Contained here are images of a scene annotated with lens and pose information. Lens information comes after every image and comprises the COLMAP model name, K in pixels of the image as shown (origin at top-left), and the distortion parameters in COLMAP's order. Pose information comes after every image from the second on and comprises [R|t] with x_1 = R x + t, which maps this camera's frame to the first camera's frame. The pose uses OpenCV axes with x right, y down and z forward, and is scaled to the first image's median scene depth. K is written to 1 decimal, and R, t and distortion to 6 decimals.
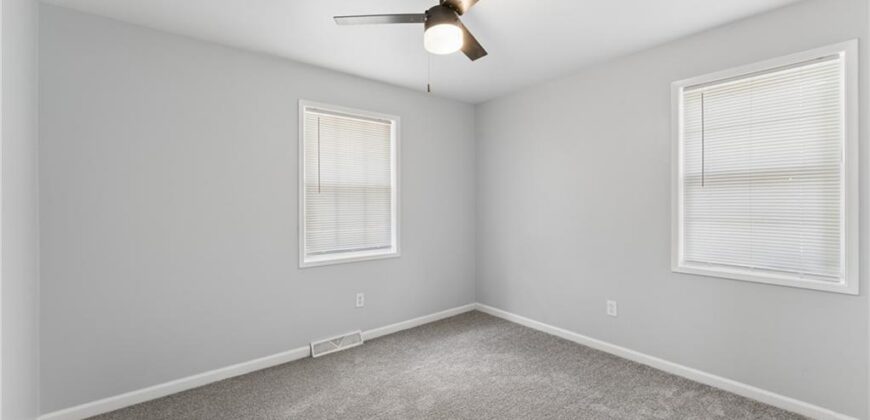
lens RADIAL K [[346.3, 0, 435.8], [0, 346.3, 205.3], [0, 0, 1]] dist [-0.002874, 0.000001]
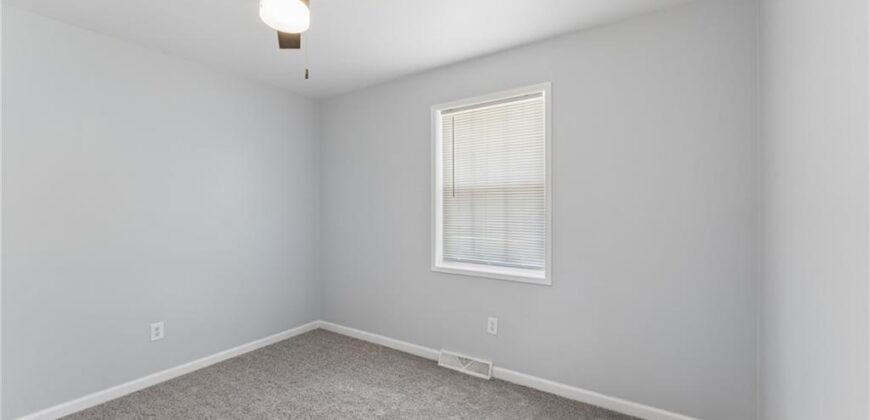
lens RADIAL K [[346.3, 0, 434.8], [0, 346.3, 203.5], [0, 0, 1]] dist [-0.002874, 0.000001]
pose [[0.307814, 0.001970, -0.951445, 0.527158], [-0.001359, 0.999998, 0.001631, -0.016755], [0.951446, 0.000791, 0.307816, 0.628115]]
